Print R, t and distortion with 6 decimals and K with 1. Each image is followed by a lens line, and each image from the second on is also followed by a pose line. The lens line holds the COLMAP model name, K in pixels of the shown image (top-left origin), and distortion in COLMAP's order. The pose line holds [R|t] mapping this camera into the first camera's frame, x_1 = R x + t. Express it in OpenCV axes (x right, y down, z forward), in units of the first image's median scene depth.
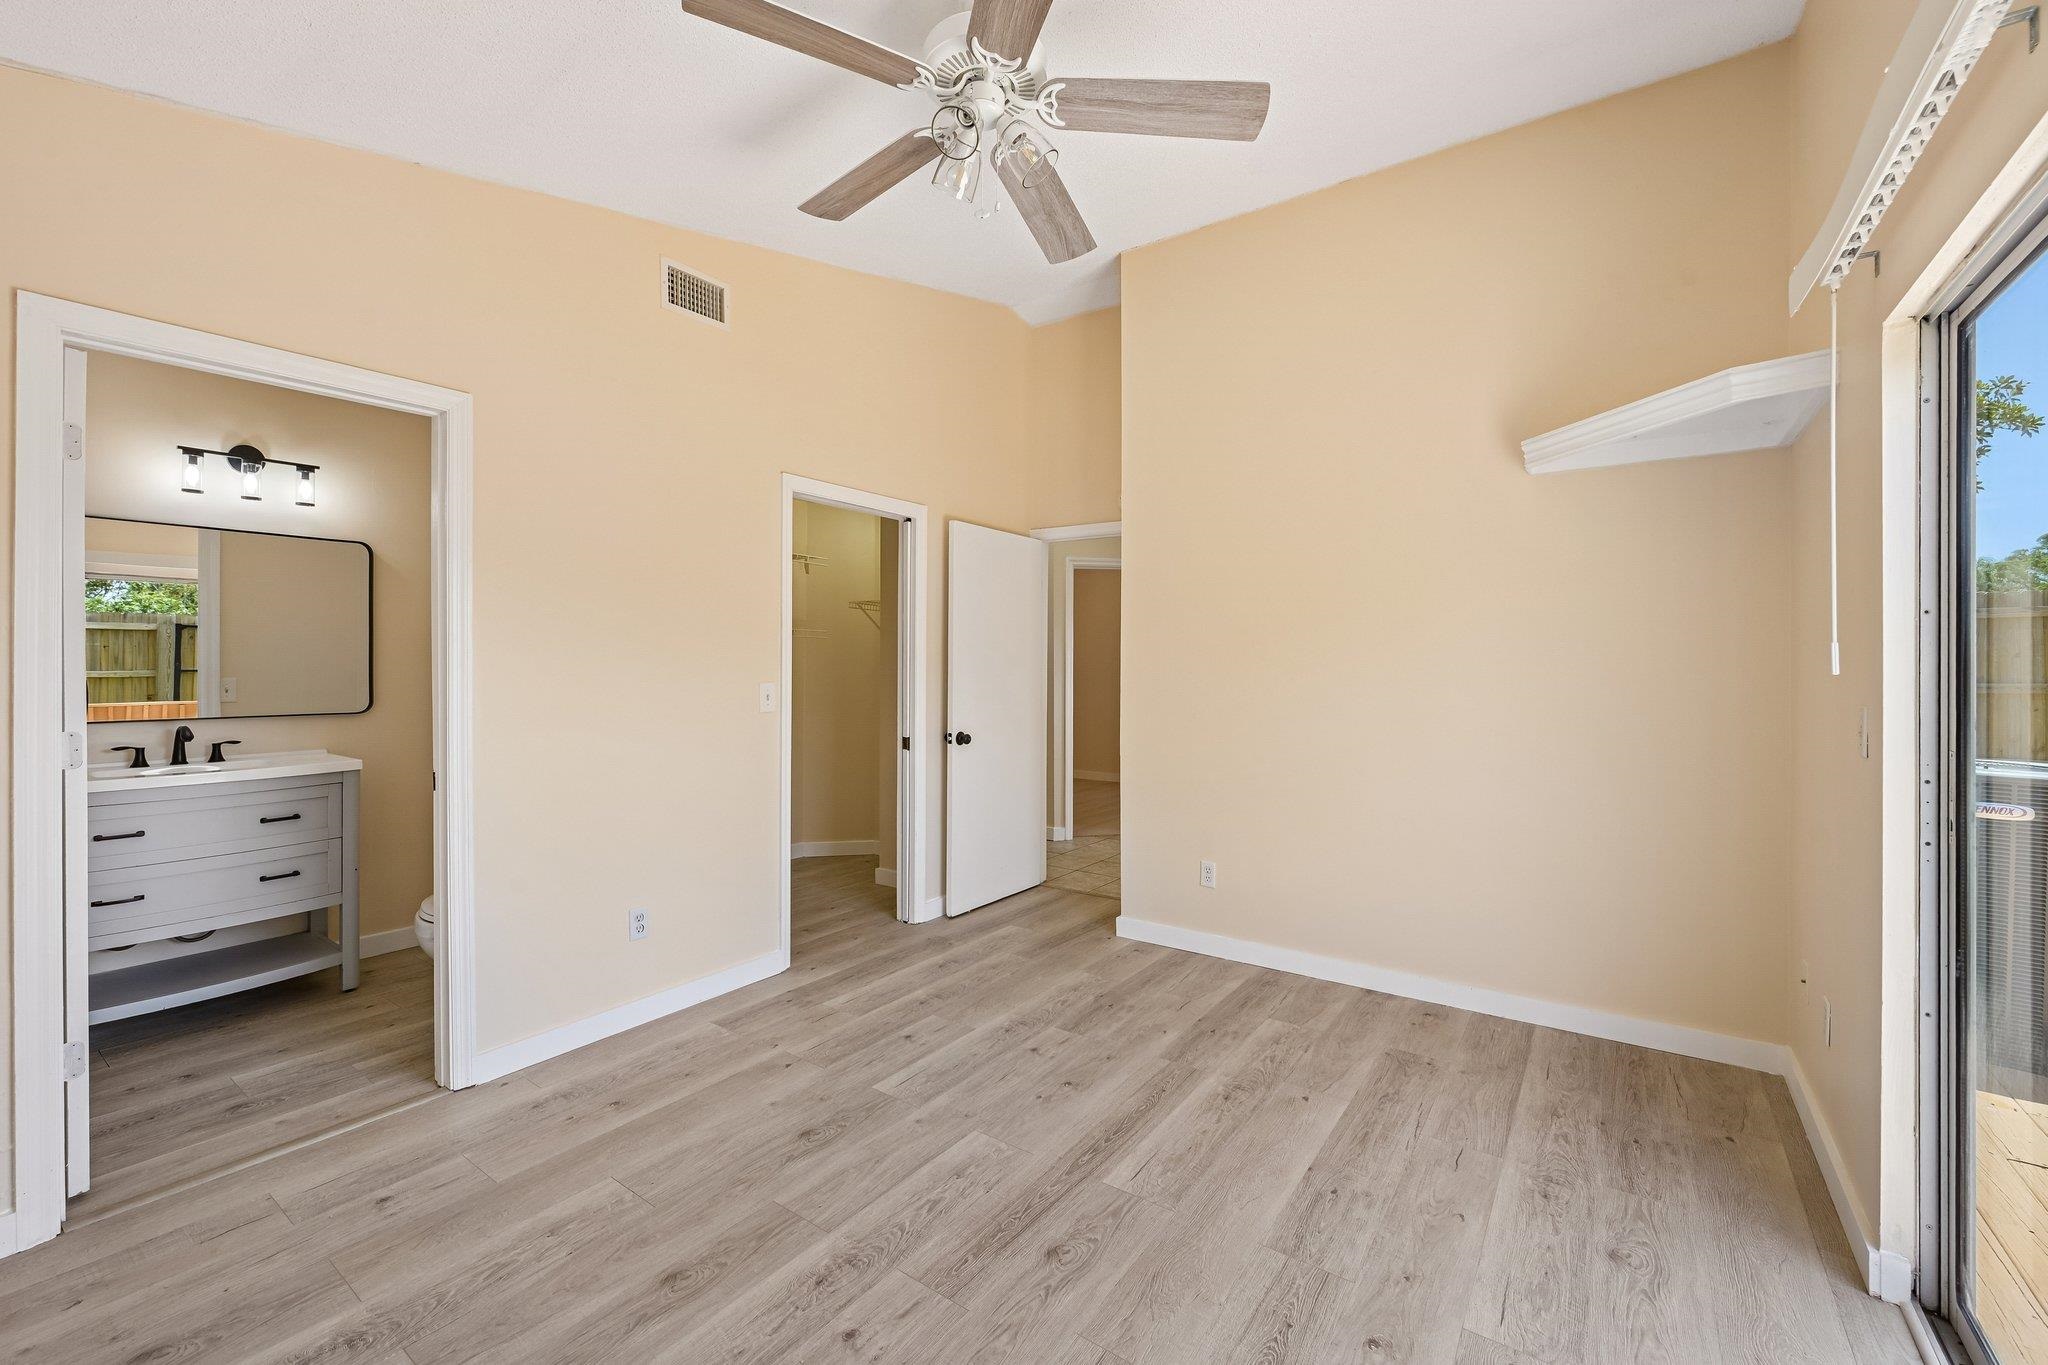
lens RADIAL K [[848.2, 0, 1032.5], [0, 848.2, 651.1], [0, 0, 1]] dist [-0.000344, -0.000729]
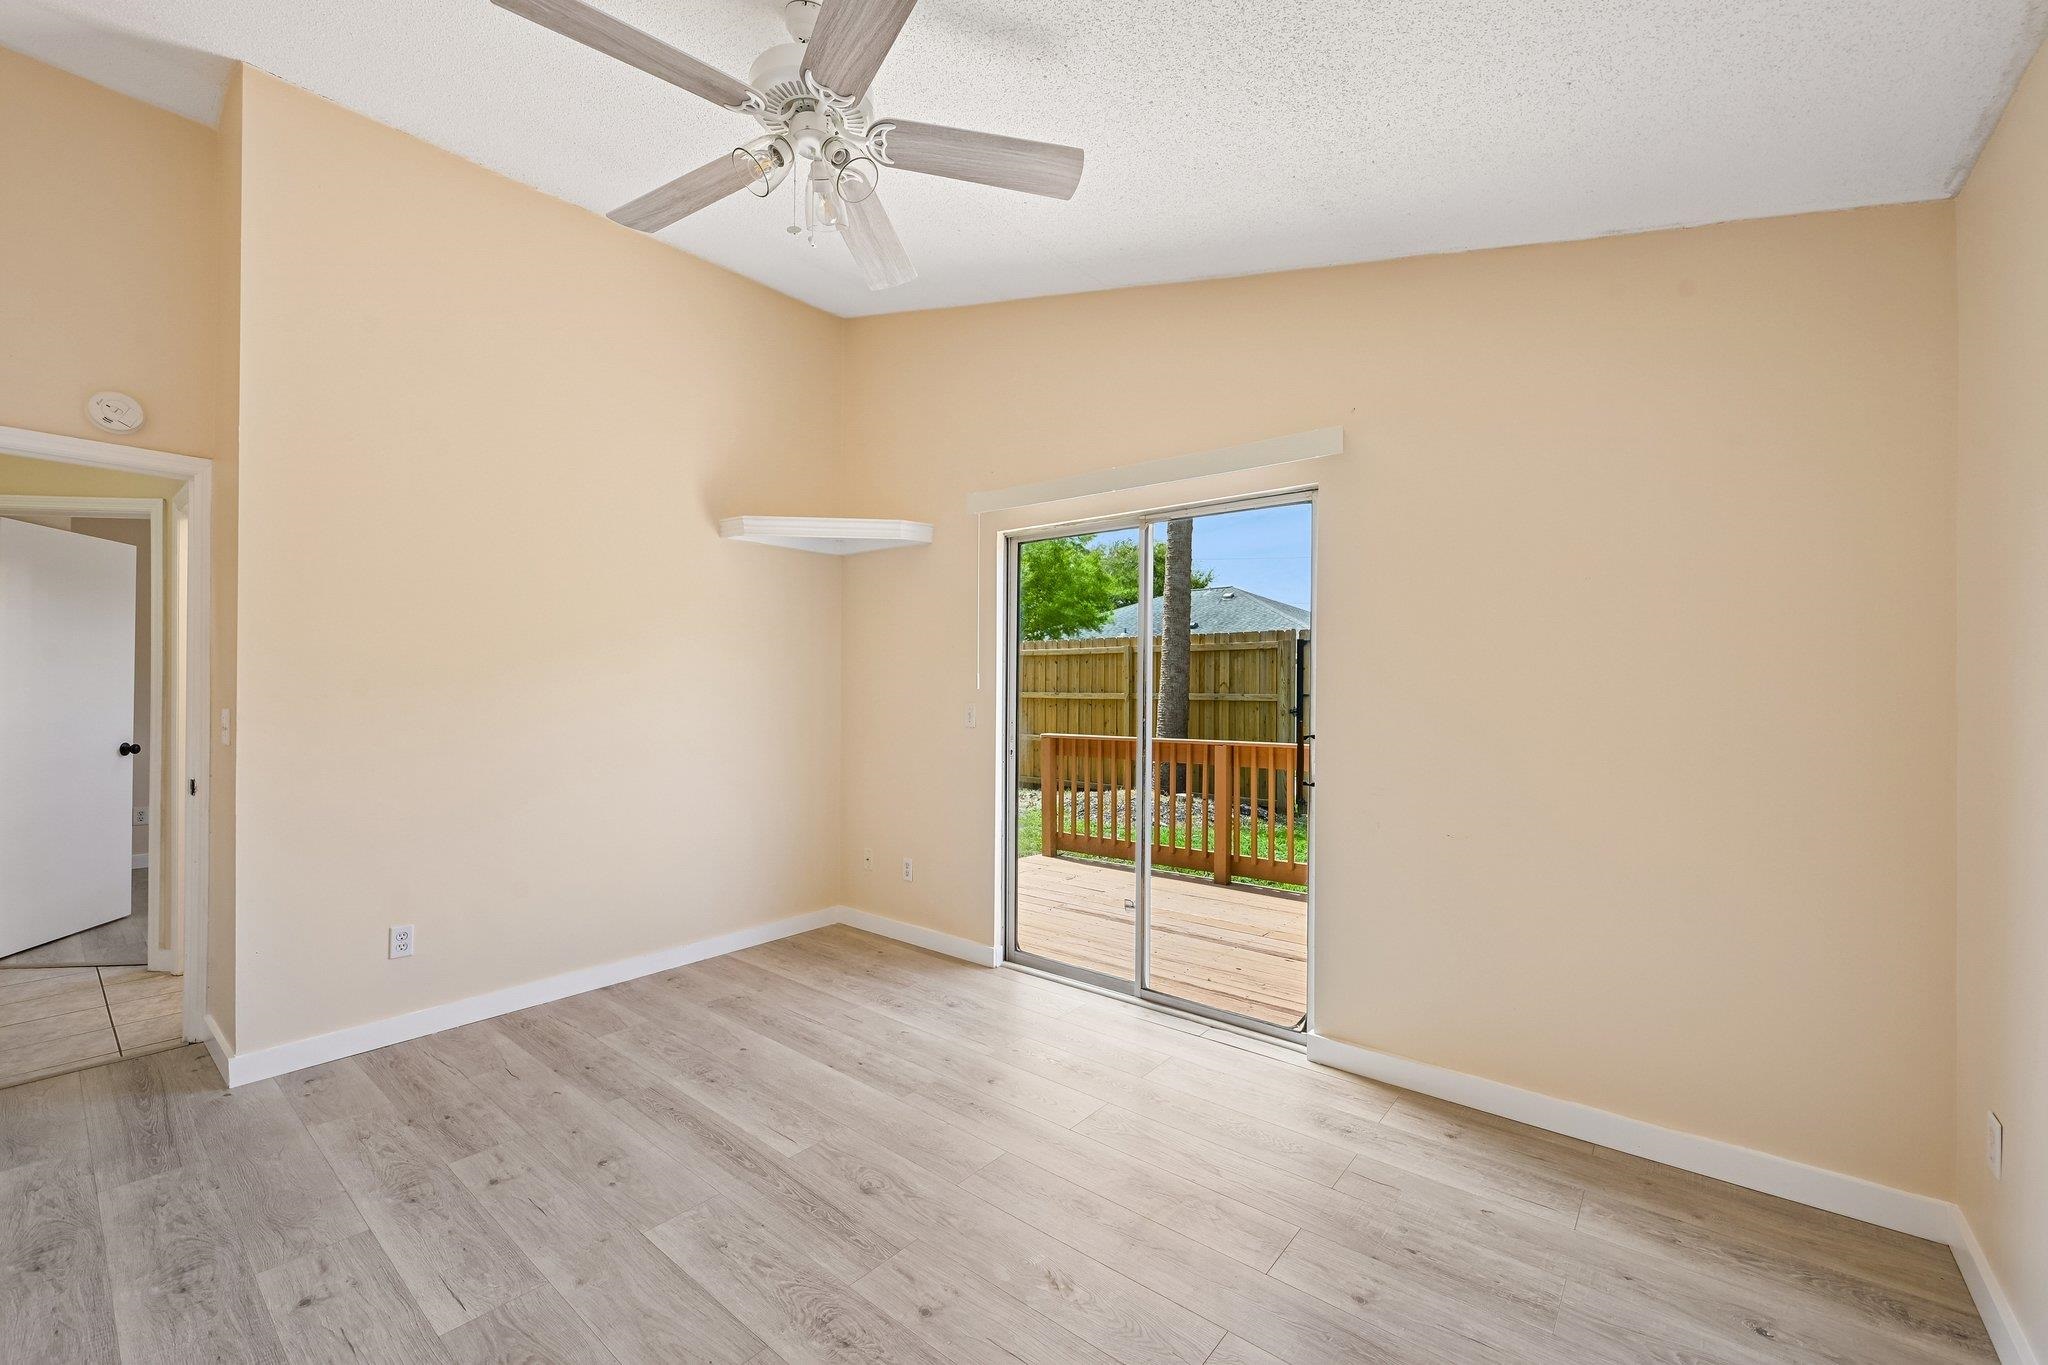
lens RADIAL K [[801.7, 0, 1042.8], [0, 801.7, 704.2], [0, 0, 1]] dist [-0.002954, -0.000600]
pose [[0.061734, -0.023366, 0.997819, -0.691982], [-0.027735, 0.999300, 0.025117, -0.005645], [-0.997707, -0.029225, 0.061042, 0.457332]]
